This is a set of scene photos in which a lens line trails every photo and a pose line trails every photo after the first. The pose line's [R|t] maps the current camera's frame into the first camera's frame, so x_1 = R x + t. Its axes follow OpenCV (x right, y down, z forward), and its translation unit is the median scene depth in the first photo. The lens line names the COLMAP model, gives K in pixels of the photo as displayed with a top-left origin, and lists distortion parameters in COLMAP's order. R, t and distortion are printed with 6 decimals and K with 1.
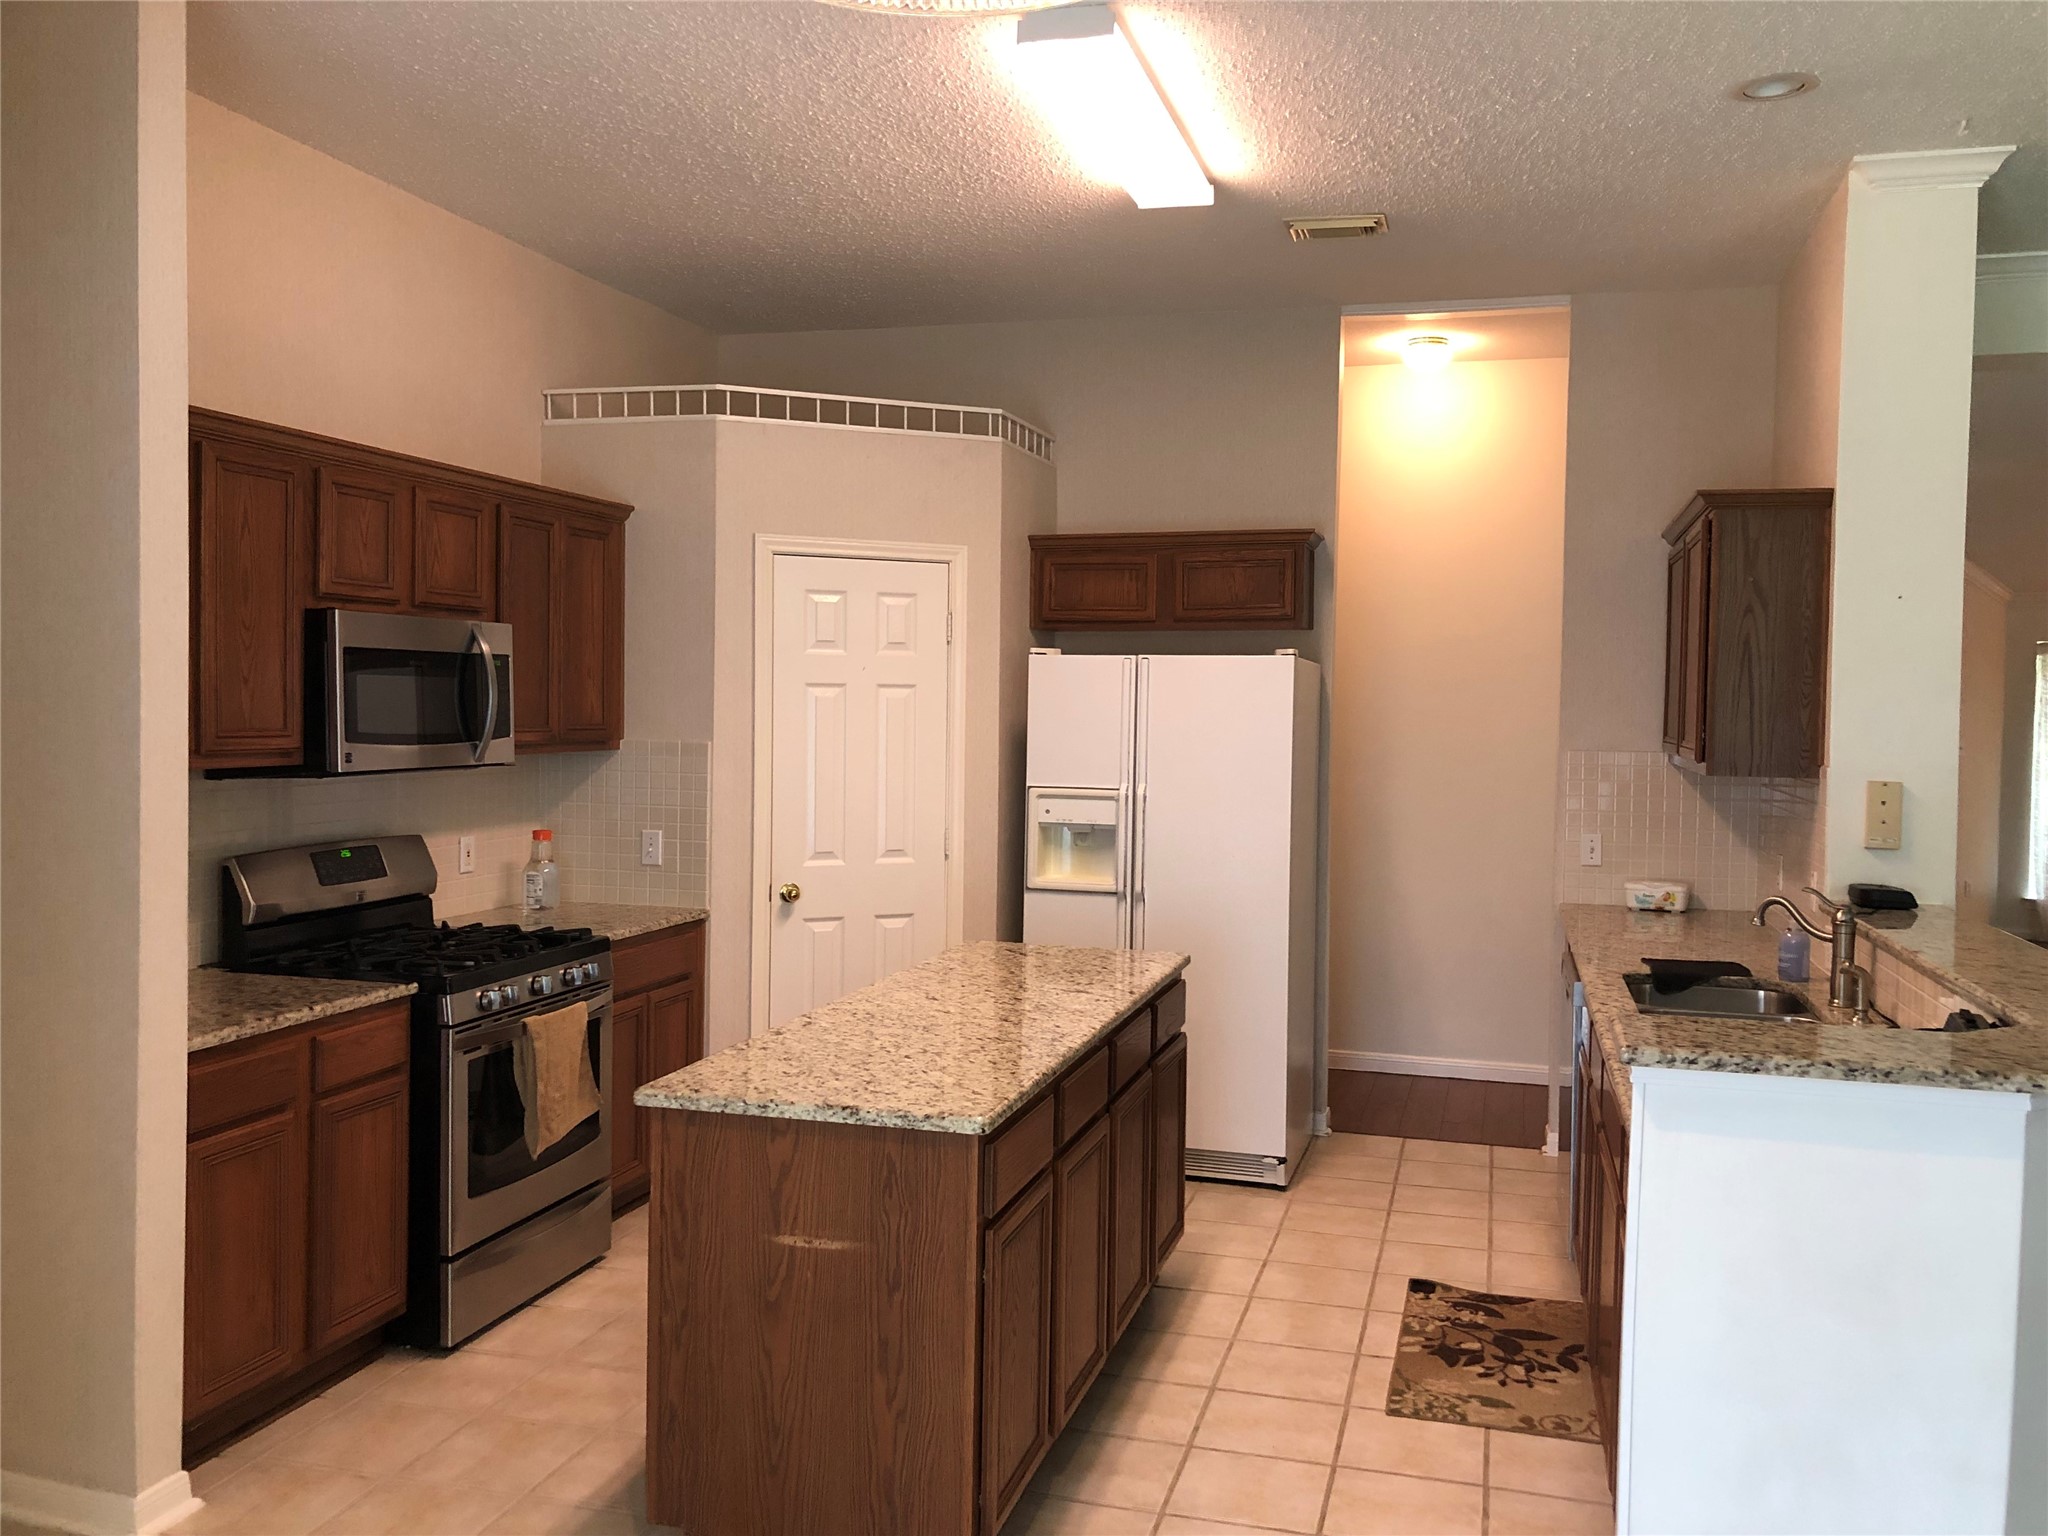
lens RADIAL K [[1657.2, 0, 1027.9], [0, 1657.2, 716.9], [0, 0, 1]] dist [0.043881, -0.080493]
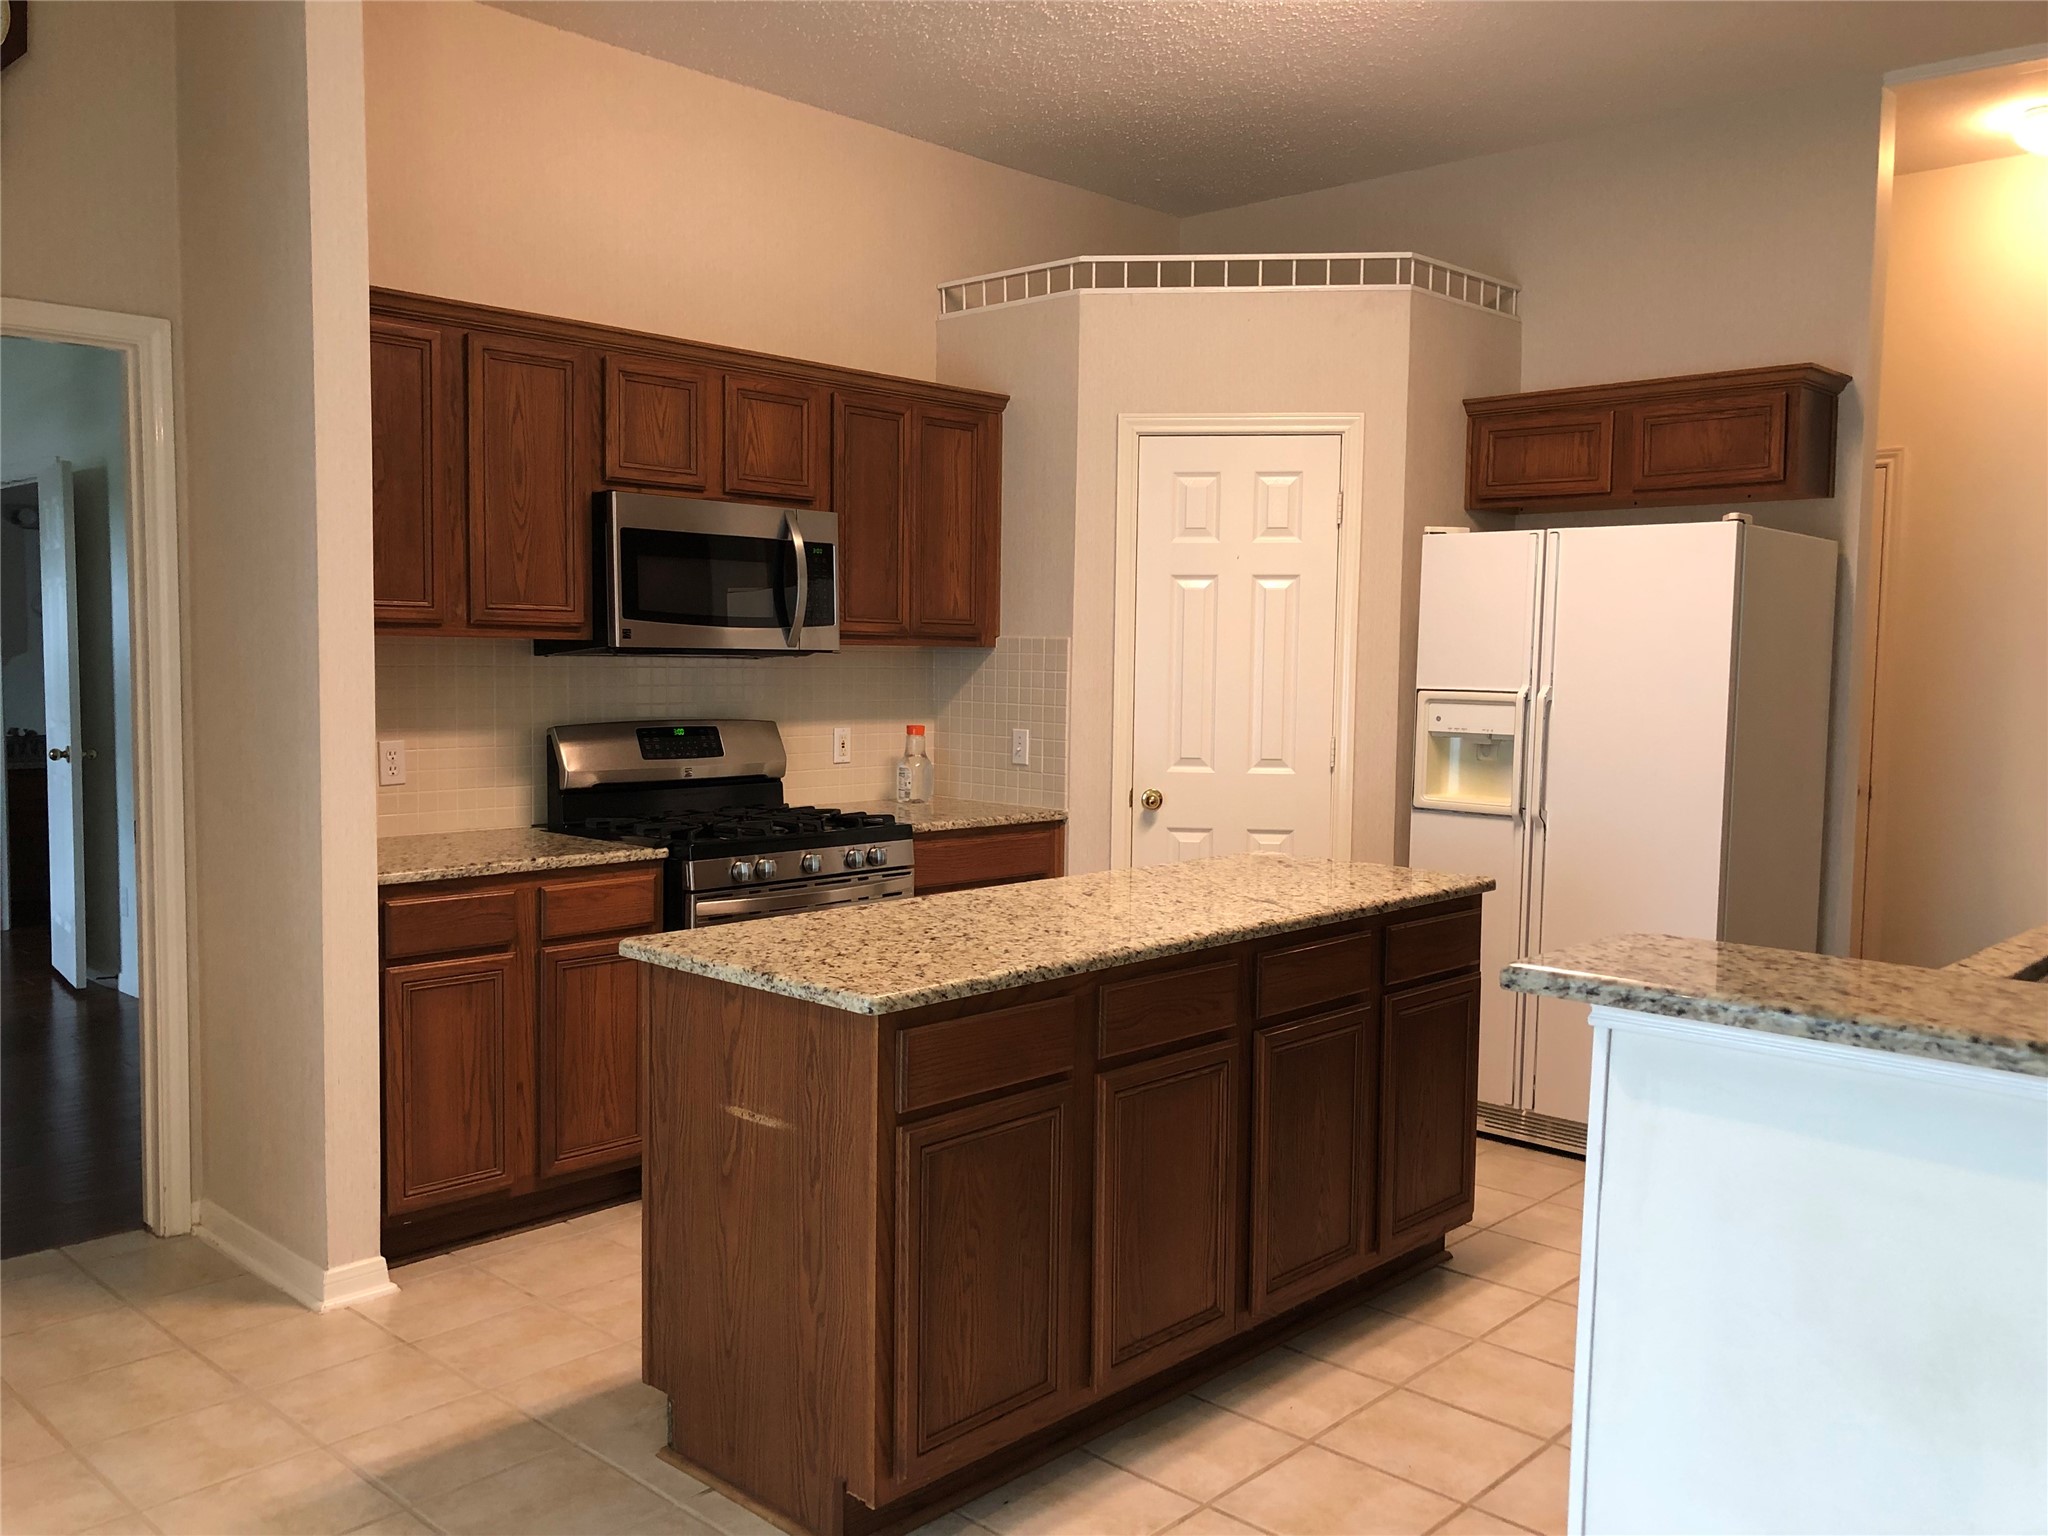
lens RADIAL K [[1643.1, 0, 1024.0], [0, 1643.1, 768.0], [0, 0, 1]] dist [0.115264, -0.325904]
pose [[0.881758, 0.031172, -0.470670, 0.278860], [-0.006402, 0.998513, 0.054138, 0.046173], [0.471658, -0.044724, 0.880647, 0.174603]]
